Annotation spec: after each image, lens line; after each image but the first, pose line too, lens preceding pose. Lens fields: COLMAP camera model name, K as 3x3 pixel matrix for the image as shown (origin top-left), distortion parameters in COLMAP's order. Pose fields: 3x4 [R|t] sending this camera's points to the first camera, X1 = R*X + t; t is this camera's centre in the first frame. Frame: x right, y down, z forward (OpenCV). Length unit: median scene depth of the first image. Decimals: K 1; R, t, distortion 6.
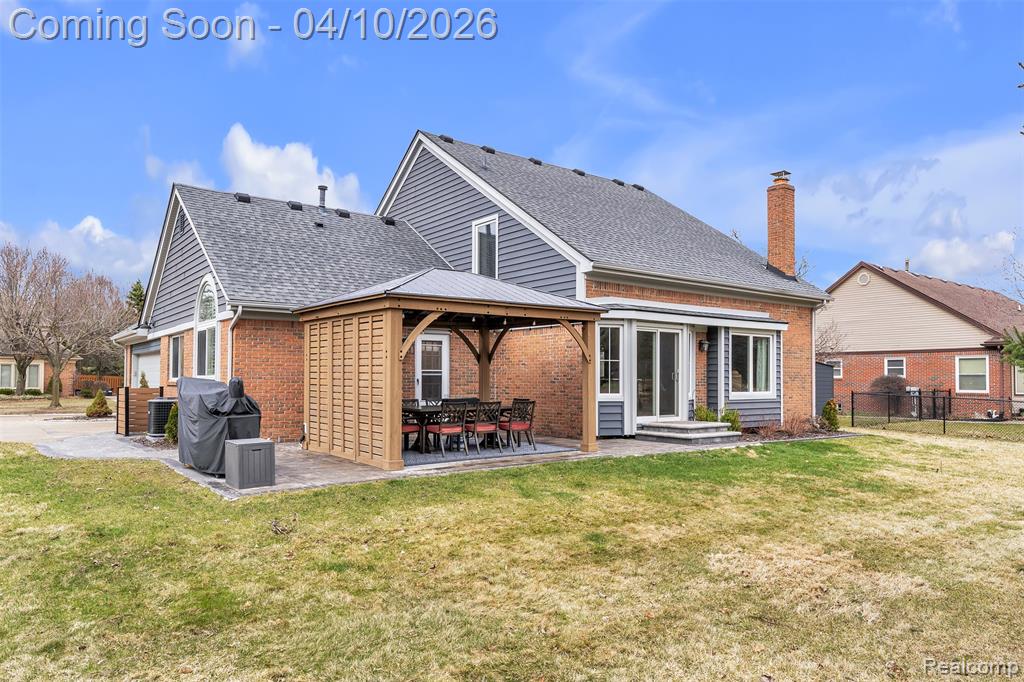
lens RADIAL K [[684.0, 0, 512.2], [0, 684.0, 368.6], [0, 0, 1]] dist [0.004162, 0.000517]
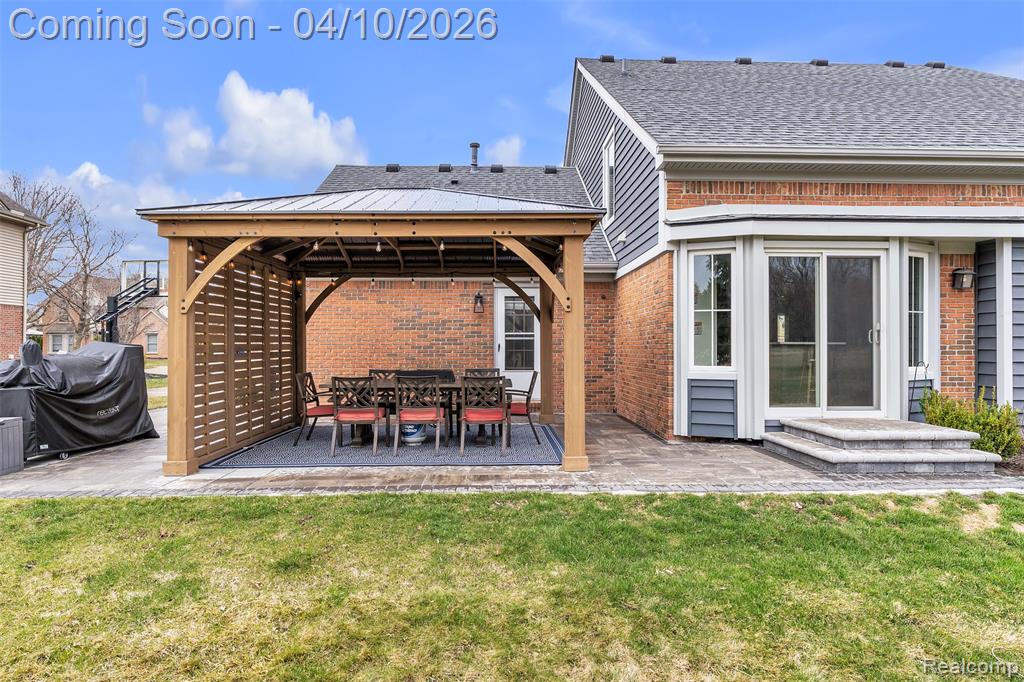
lens RADIAL K [[568.3, 0, 508.3], [0, 568.3, 341.7], [0, 0, 1]] dist [-0.006354, -0.001171]
pose [[0.808177, -0.009026, -0.588871, 0.277223], [0.011326, 0.999936, 0.000218, 0.012685], [0.588831, -0.006846, 0.808227, 0.475799]]
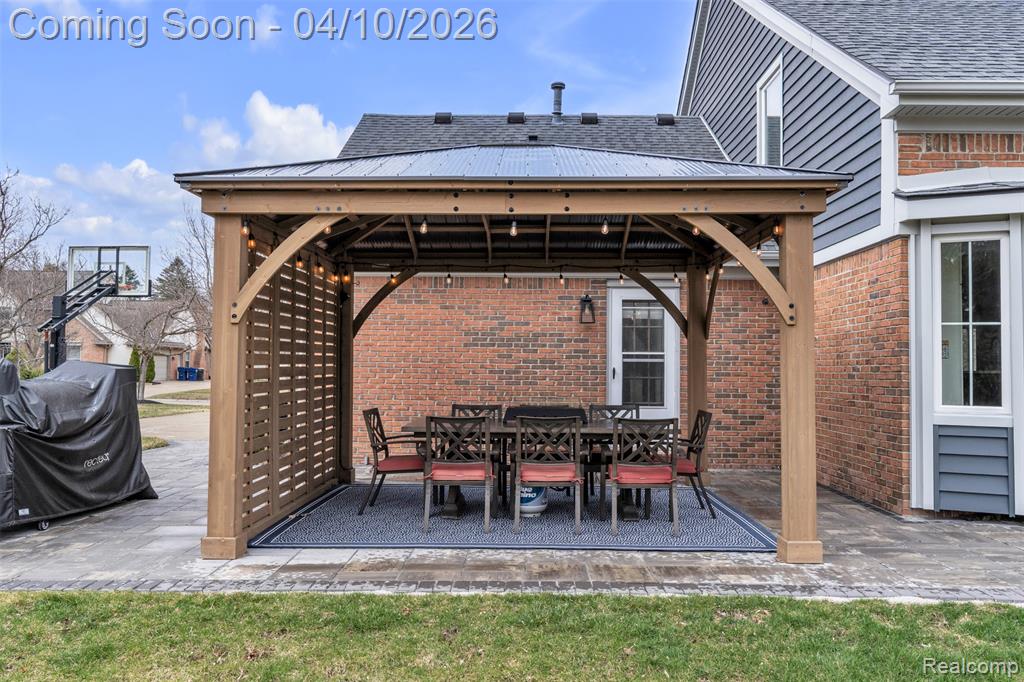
lens RADIAL K [[792.0, 0, 512.0], [0, 792.0, 341.0], [0, 0, 1]] dist [-0.003527, 0.002256]
pose [[0.781829, -0.016868, -0.623265, 0.211504], [0.001919, 0.999694, -0.024649, 0.008946], [0.623490, 0.018075, 0.781622, 0.448792]]
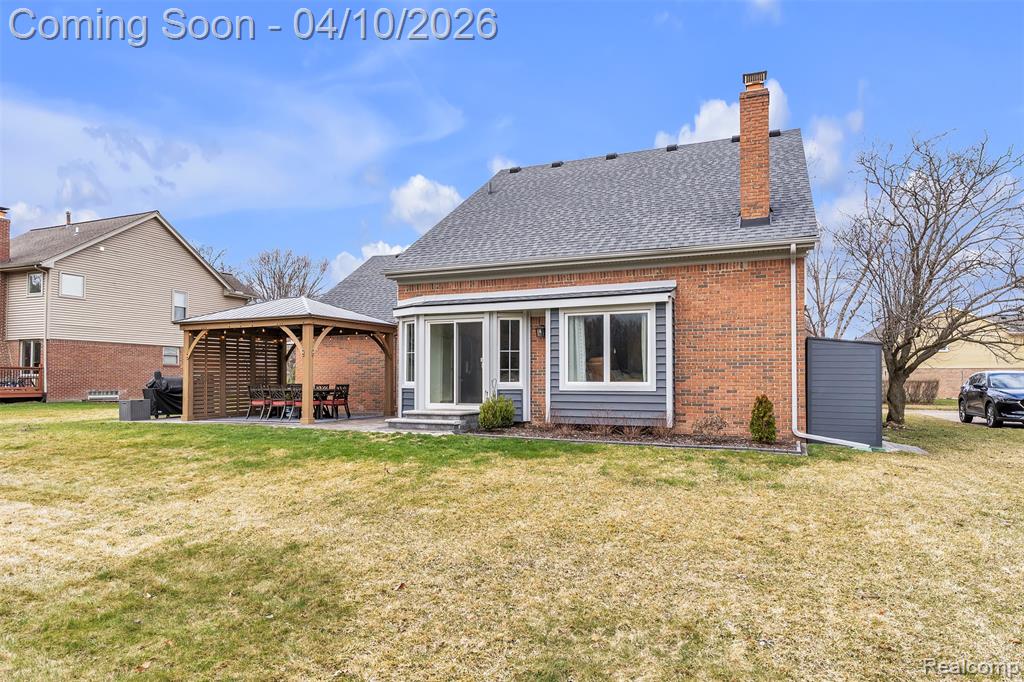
lens RADIAL K [[623.7, 0, 513.3], [0, 623.7, 365.0], [0, 0, 1]] dist [0.001399, -0.000484]
pose [[0.492478, -0.024251, -0.869987, 1.083919], [0.014101, 0.999703, -0.019884, 0.030551], [0.870211, -0.002475, 0.492673, 0.608178]]
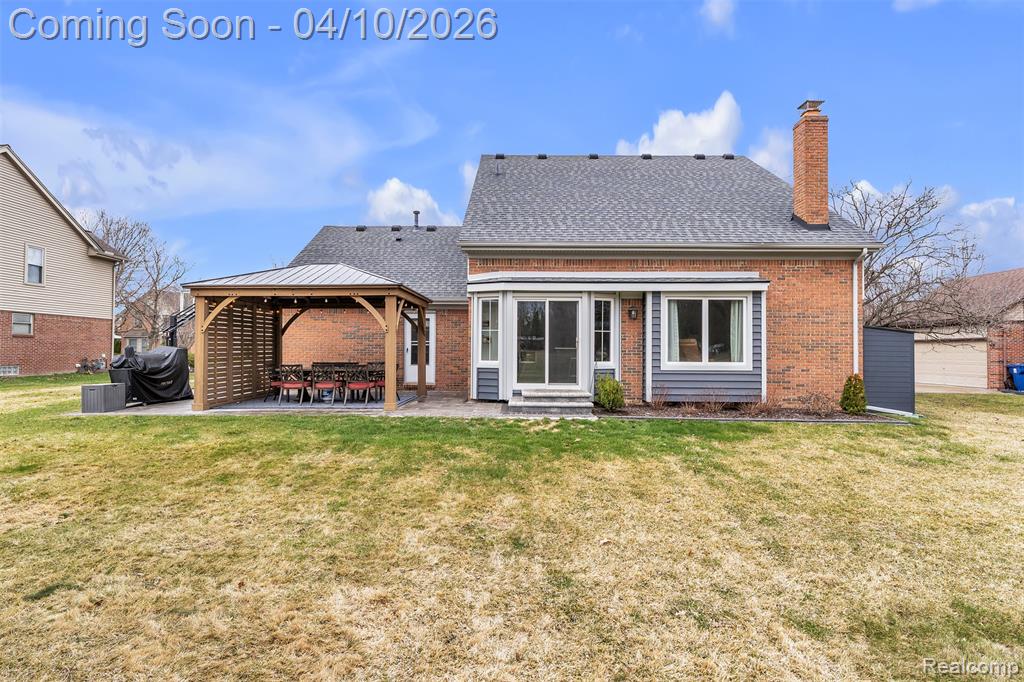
lens RADIAL K [[517.3, 0, 512.0], [0, 517.3, 341.0], [0, 0, 1]] dist [-0.001299, -0.000132]
pose [[0.785243, -0.011565, -0.619079, 0.650252], [0.006809, 0.999926, -0.010044, 0.013057], [0.619150, 0.003672, 0.785264, 0.360256]]
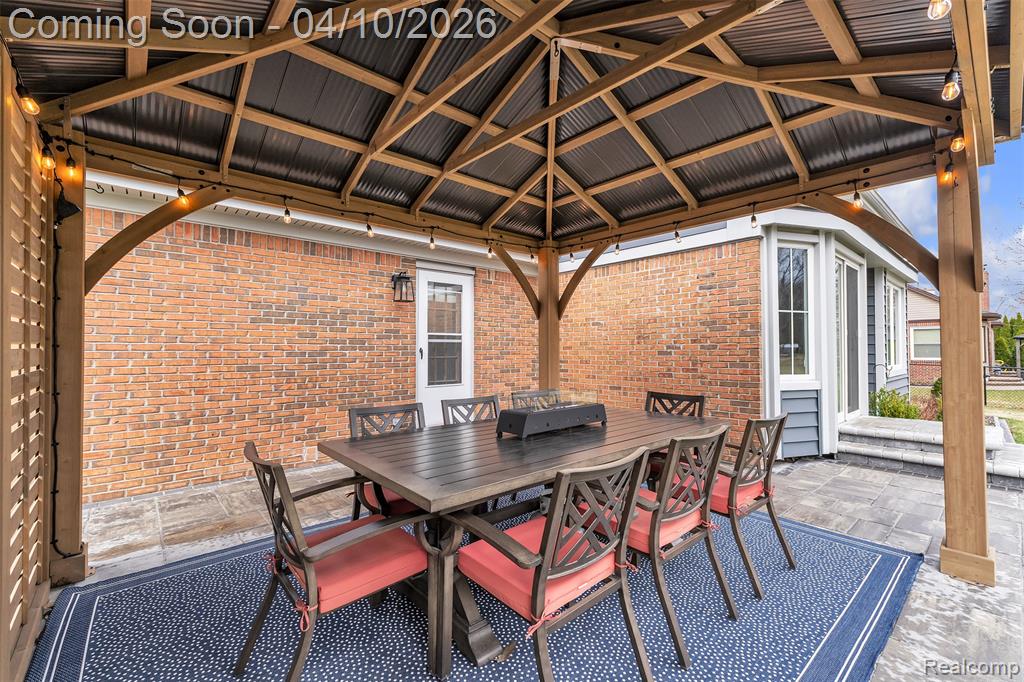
lens RADIAL K [[434.6, 0, 512.0], [0, 434.6, 341.0], [0, 0, 1]] dist [0.000454, -0.000008]
pose [[0.997673, -0.003019, 0.068112, -0.089819], [0.003378, 0.999981, -0.005149, 0.011325], [-0.068095, 0.005367, 0.997664, 0.653142]]
